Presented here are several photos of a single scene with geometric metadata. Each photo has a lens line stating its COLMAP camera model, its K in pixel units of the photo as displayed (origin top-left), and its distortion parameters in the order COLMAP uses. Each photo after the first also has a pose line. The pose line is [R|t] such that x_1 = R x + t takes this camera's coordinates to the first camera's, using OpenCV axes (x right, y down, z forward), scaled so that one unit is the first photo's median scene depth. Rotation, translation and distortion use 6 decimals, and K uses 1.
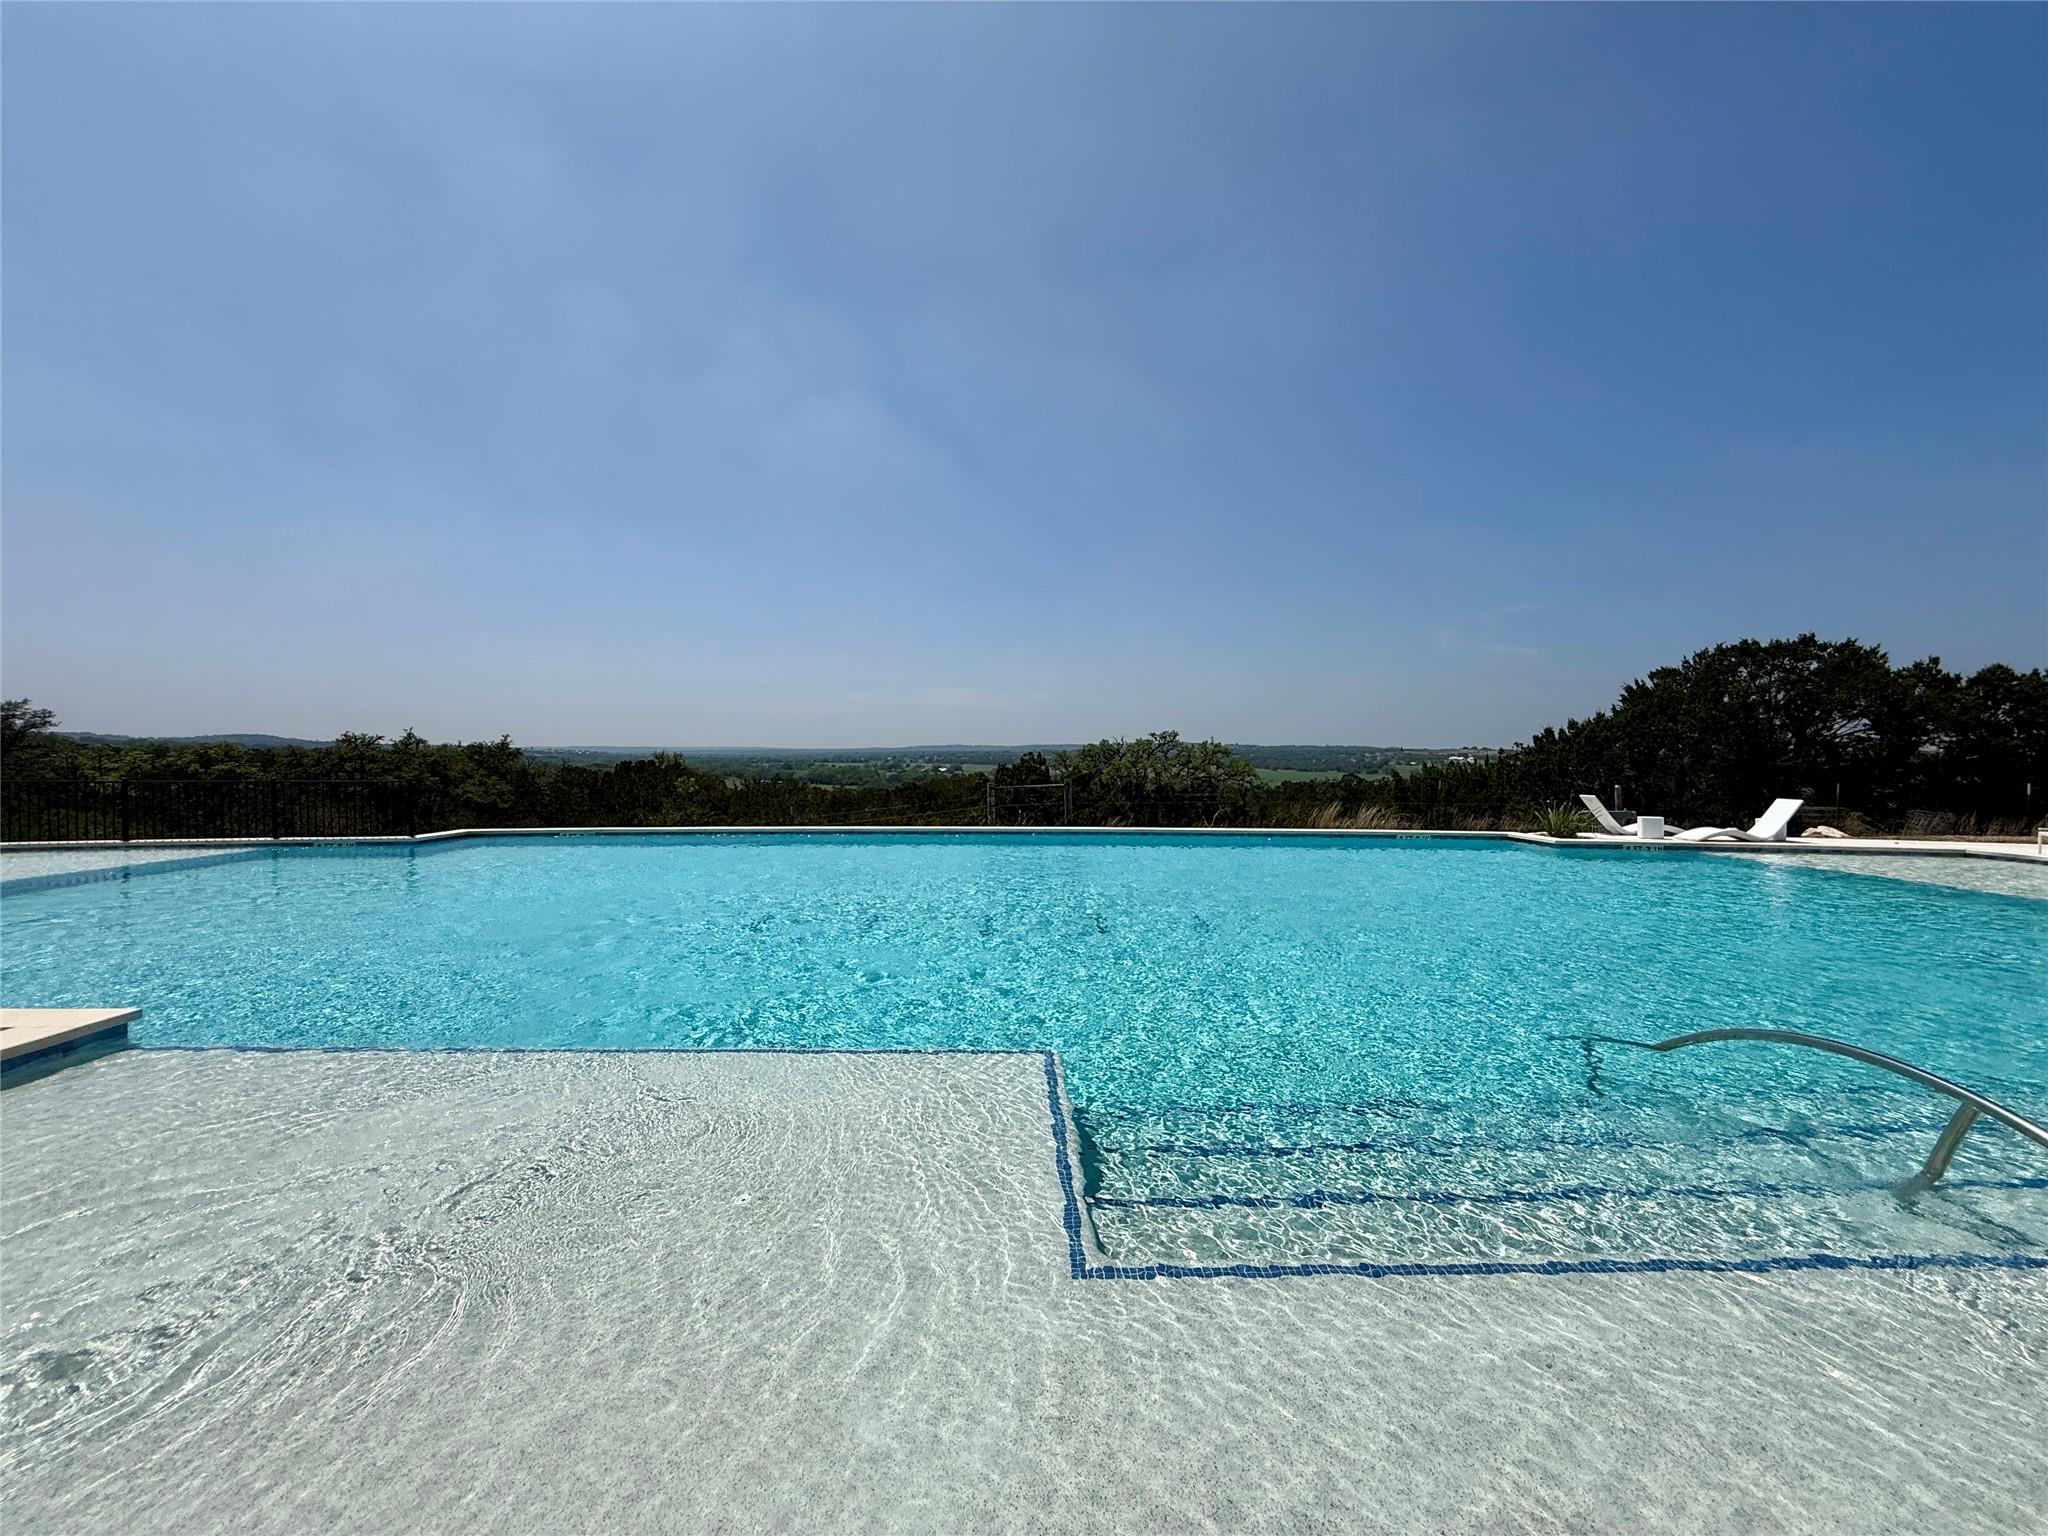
lens RADIAL K [[818.7, 0, 1010.2], [0, 818.7, 778.1], [0, 0, 1]] dist [0.001084, 0.000113]
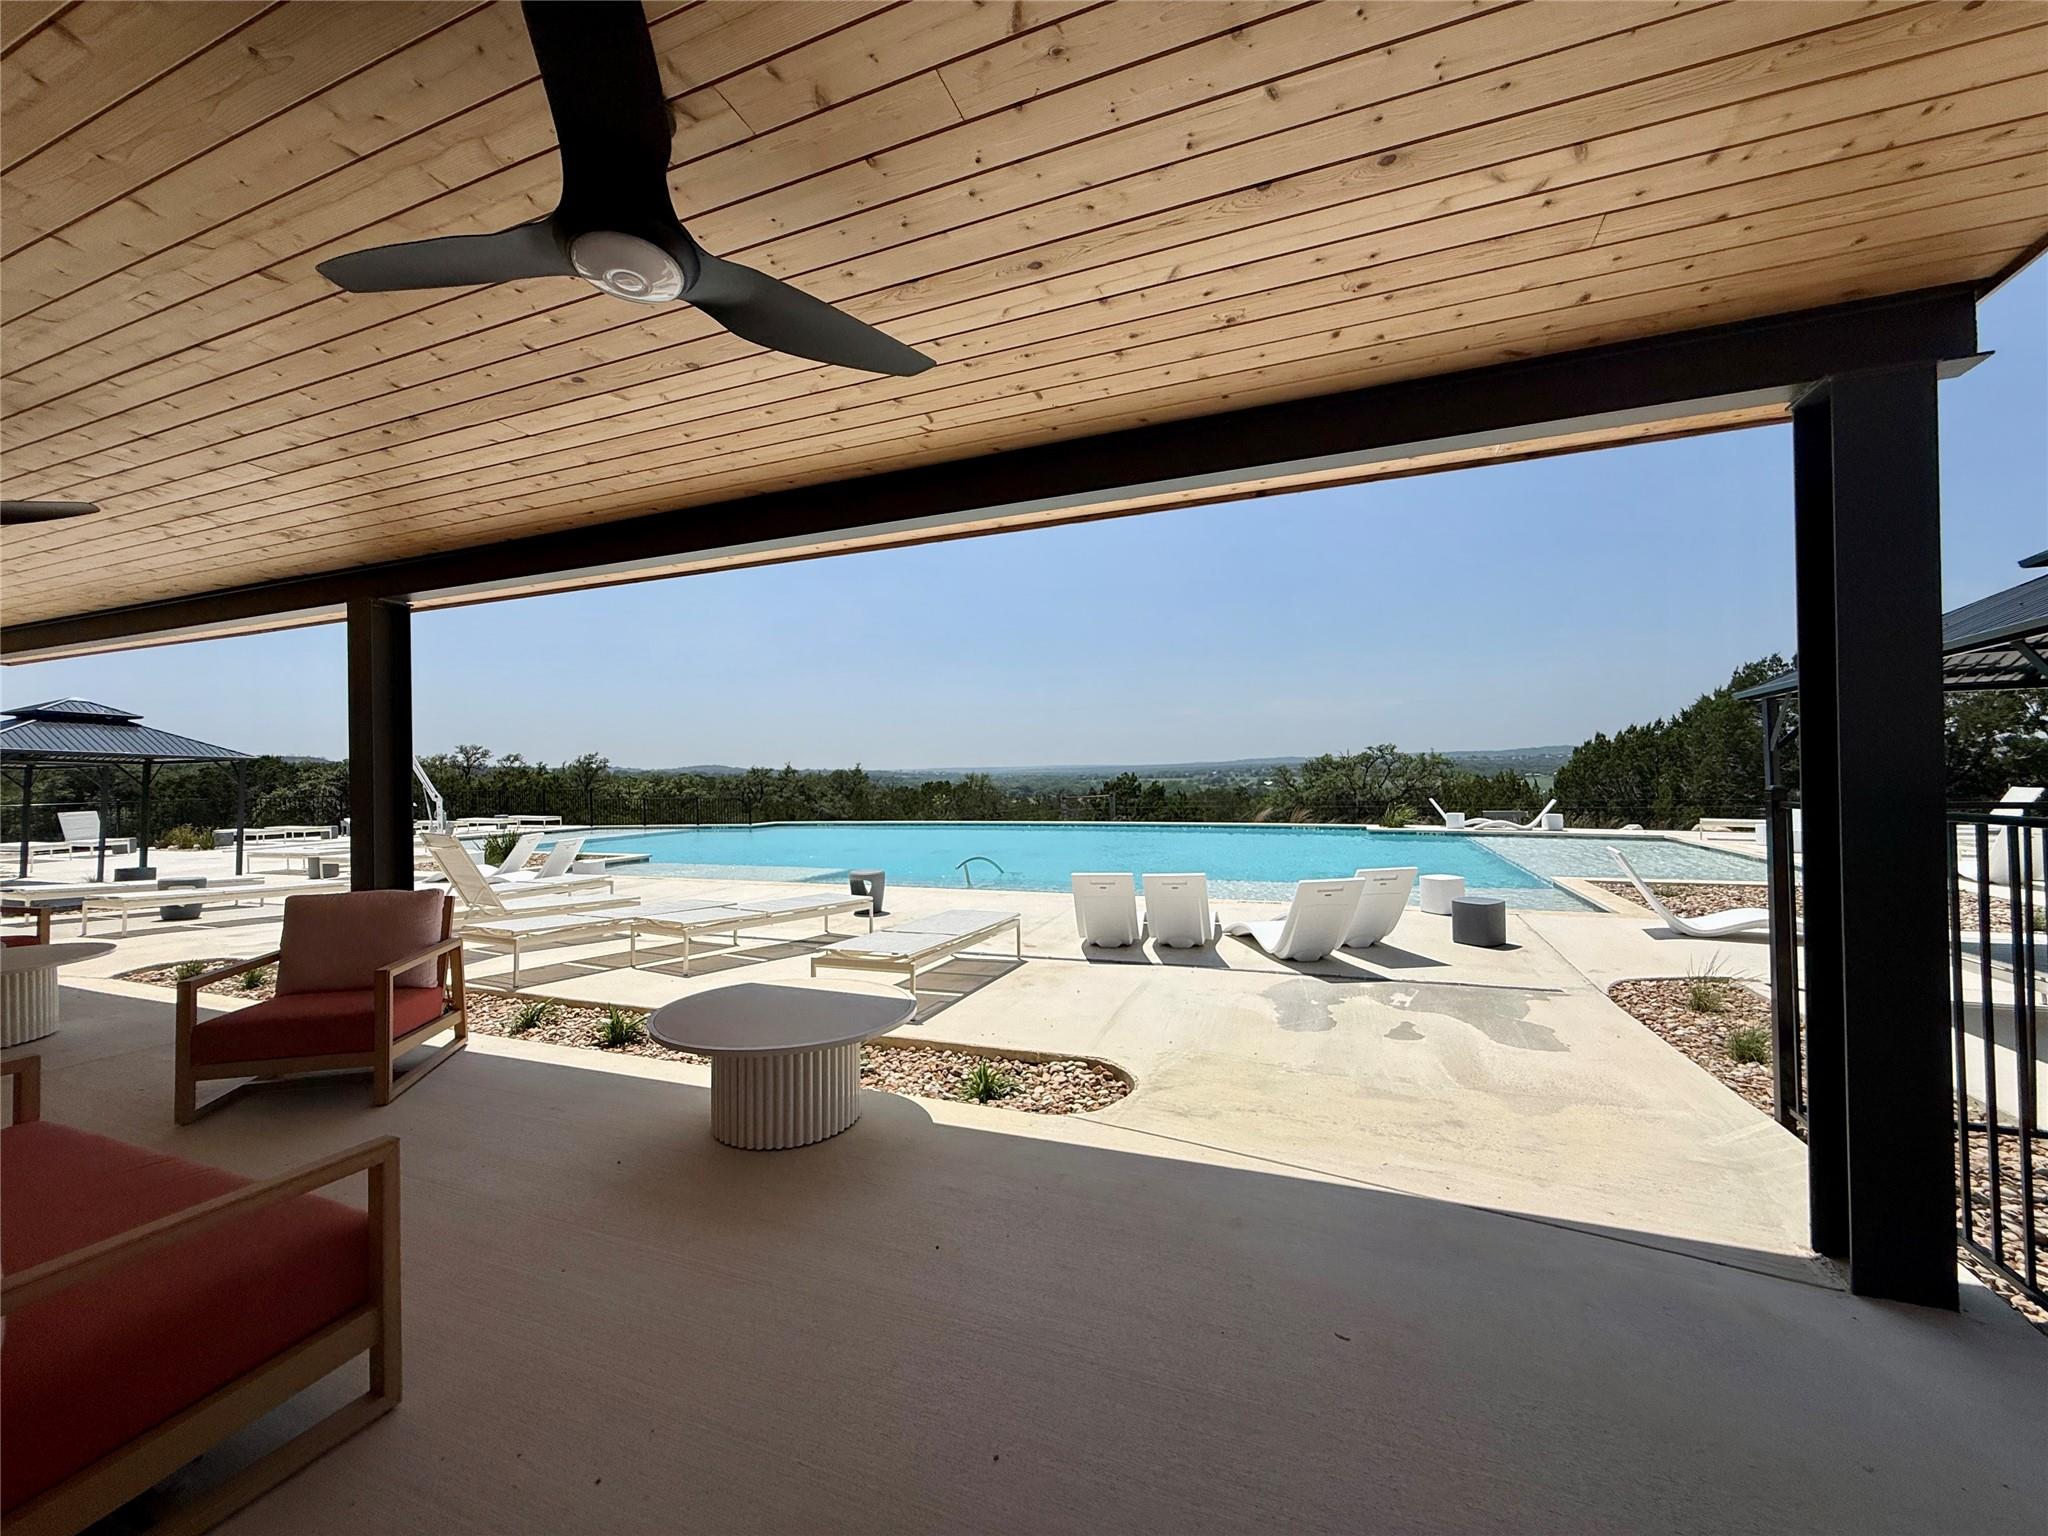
lens RADIAL K [[818.7, 0, 1016.0], [0, 818.7, 771.9], [0, 0, 1]] dist [0.001084, 0.000113]
pose [[0.924140, -0.022406, -0.381396, 0.355766], [0.012495, 0.999517, -0.028442, 0.003881], [0.381849, 0.021518, 0.923974, -0.339498]]
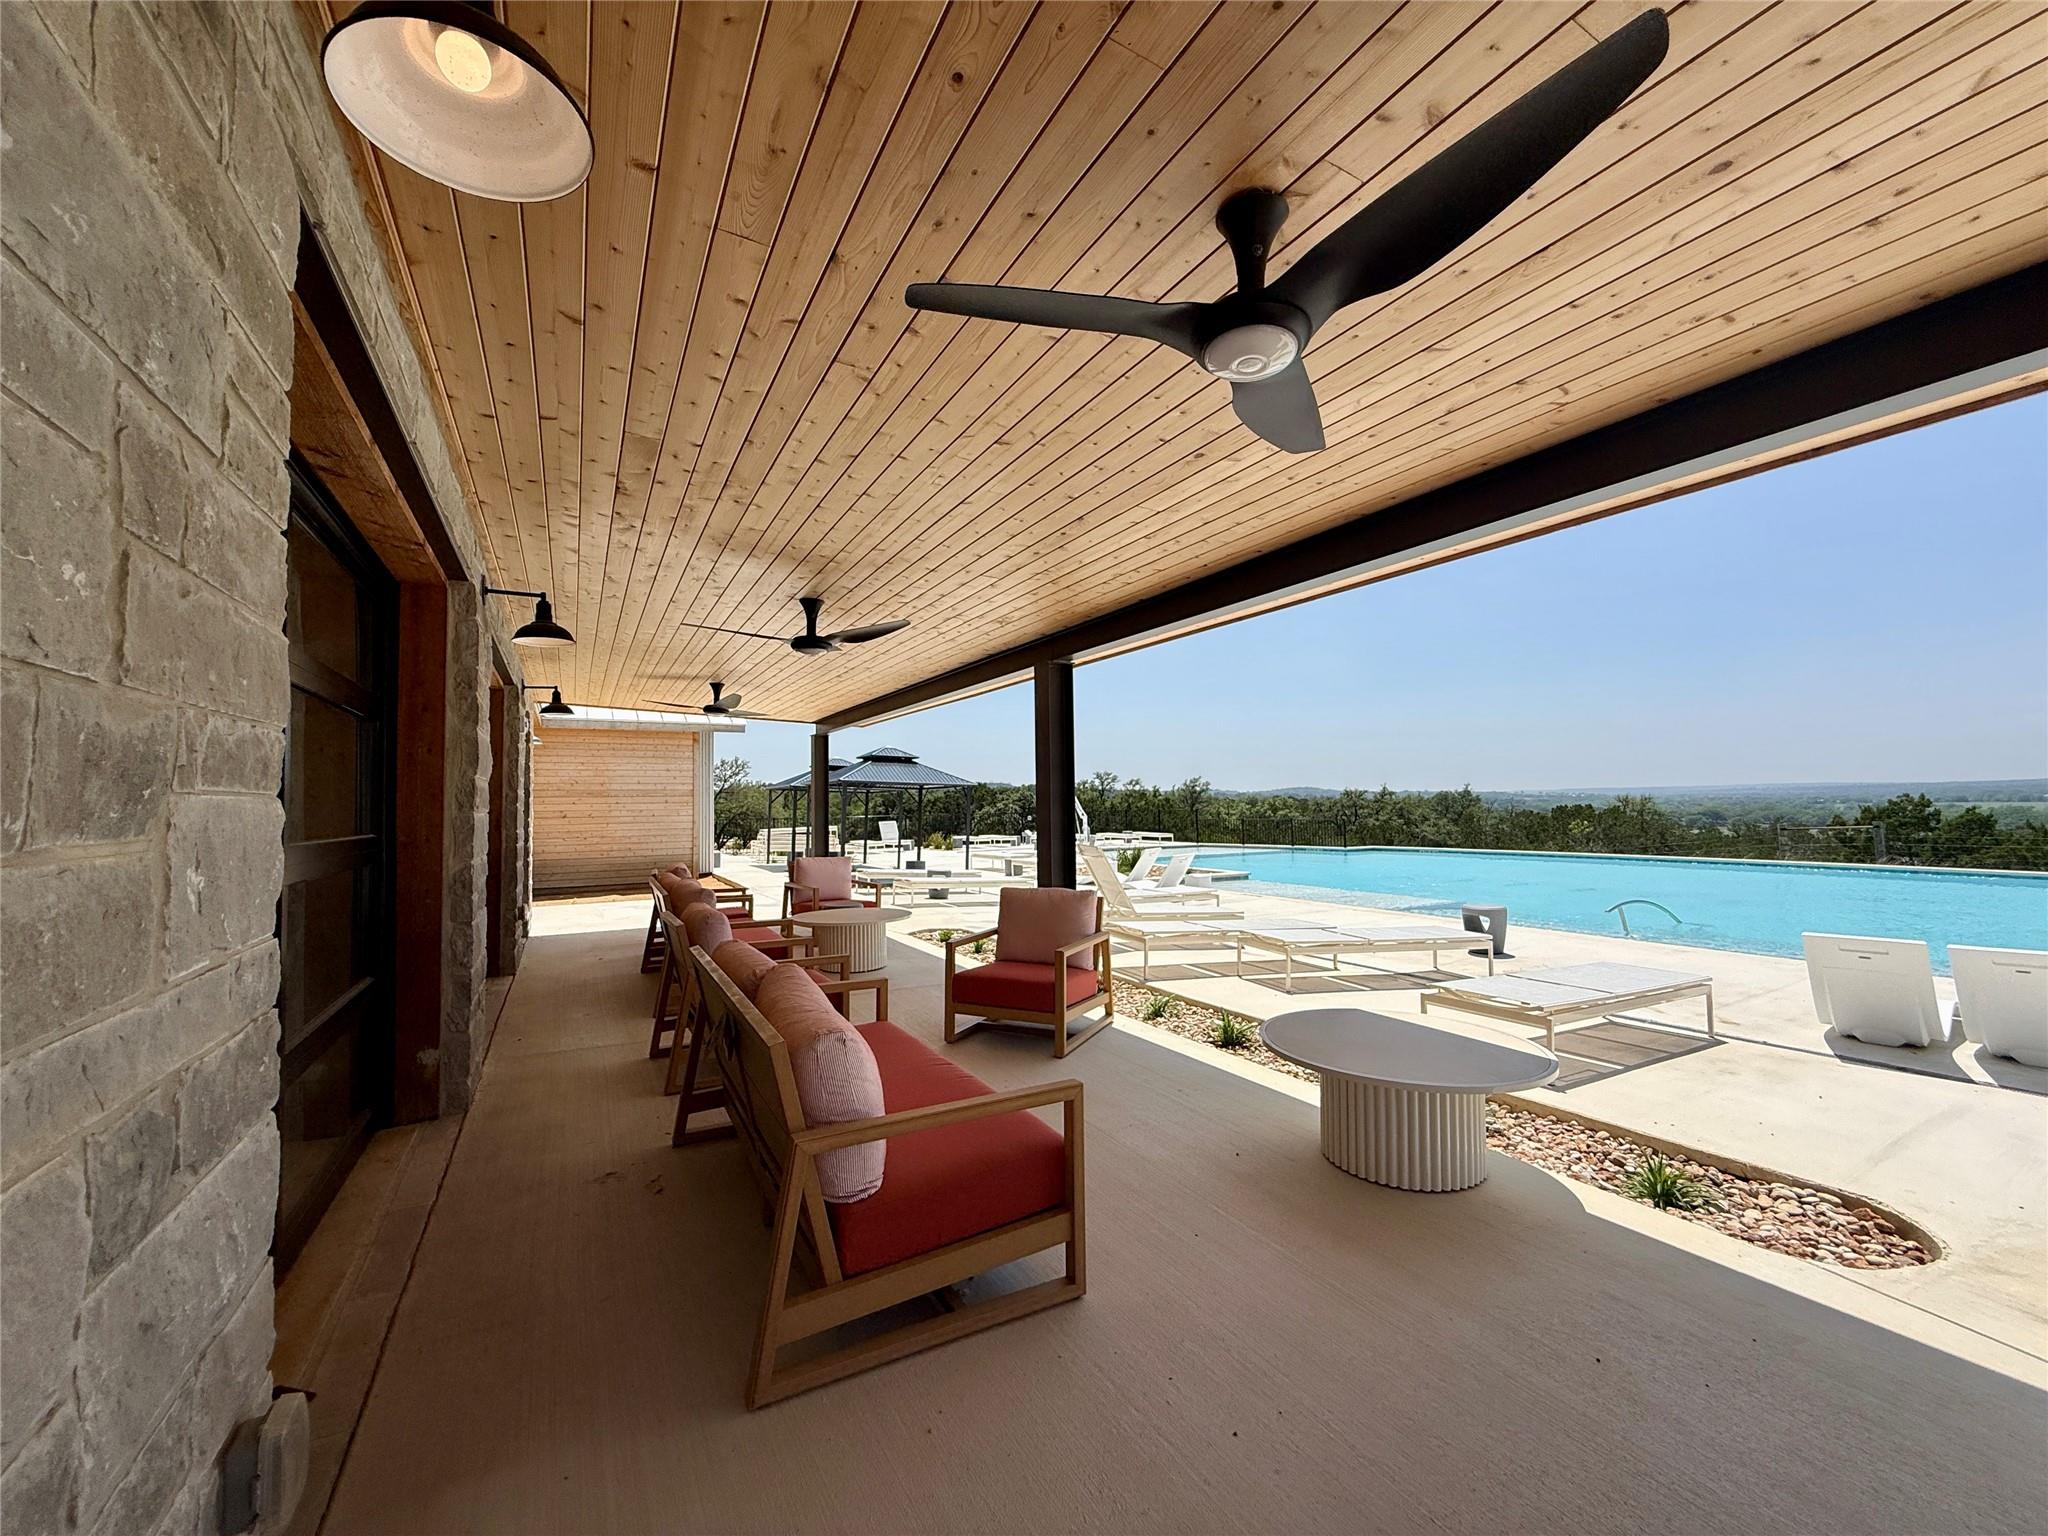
lens RADIAL K [[818.7, 0, 1017.3], [0, 818.7, 770.3], [0, 0, 1]] dist [0.001084, 0.000113]
pose [[0.468070, -0.049618, -0.882298, 0.357056], [-0.006332, 0.998208, -0.059496, 0.003725], [0.883669, 0.033435, 0.466917, -0.344476]]
